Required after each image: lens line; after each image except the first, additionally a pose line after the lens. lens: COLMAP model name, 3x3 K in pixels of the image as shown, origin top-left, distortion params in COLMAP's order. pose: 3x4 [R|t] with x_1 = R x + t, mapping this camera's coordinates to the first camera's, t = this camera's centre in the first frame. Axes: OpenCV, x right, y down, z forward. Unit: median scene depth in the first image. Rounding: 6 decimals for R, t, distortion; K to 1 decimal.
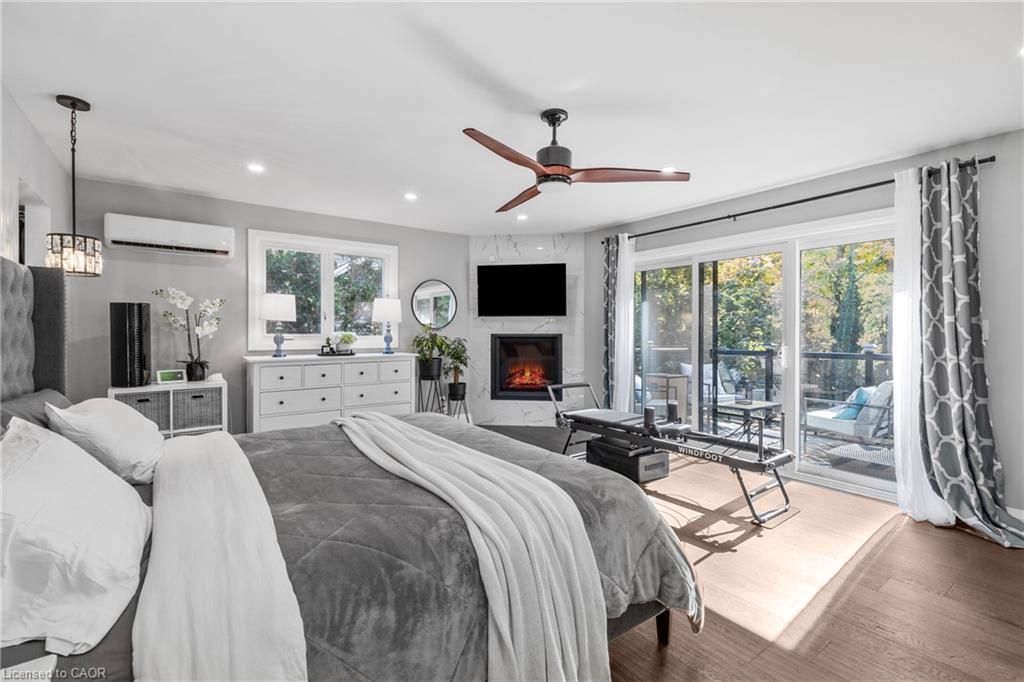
lens RADIAL K [[442.6, 0, 515.0], [0, 442.6, 335.6], [0, 0, 1]] dist [0.019212, 0.000032]
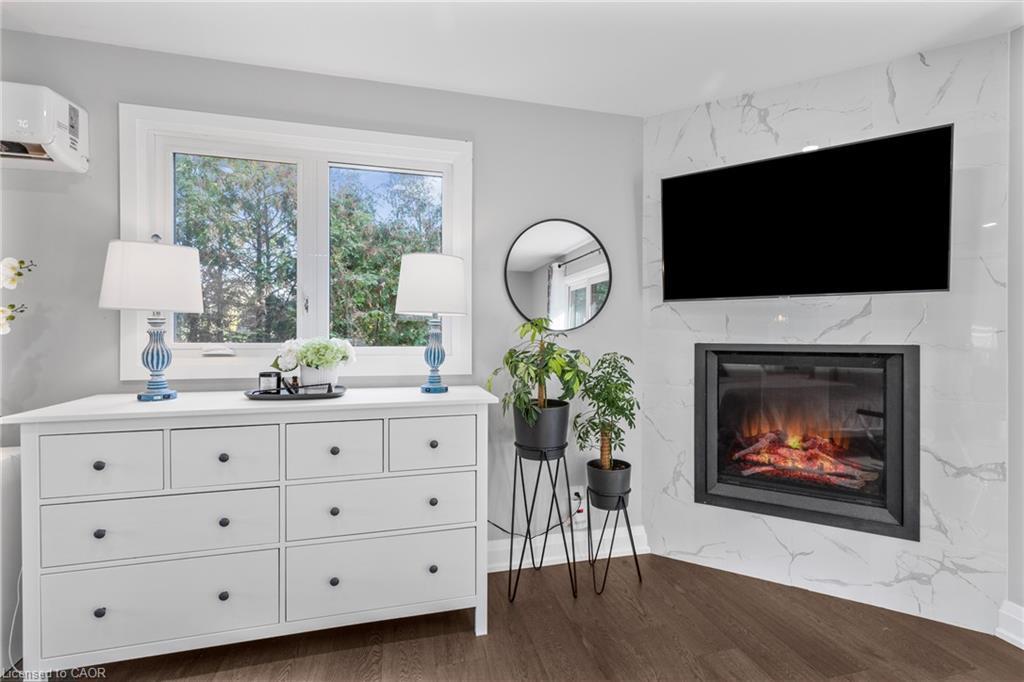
lens RADIAL K [[442.6, 0, 517.3], [0, 442.6, 337.4], [0, 0, 1]] dist [0.019212, 0.000032]
pose [[0.924006, 0.004542, -0.382350, -0.052066], [-0.005432, 0.999984, -0.001249, -0.008150], [0.382338, 0.003231, 0.924017, 0.586255]]
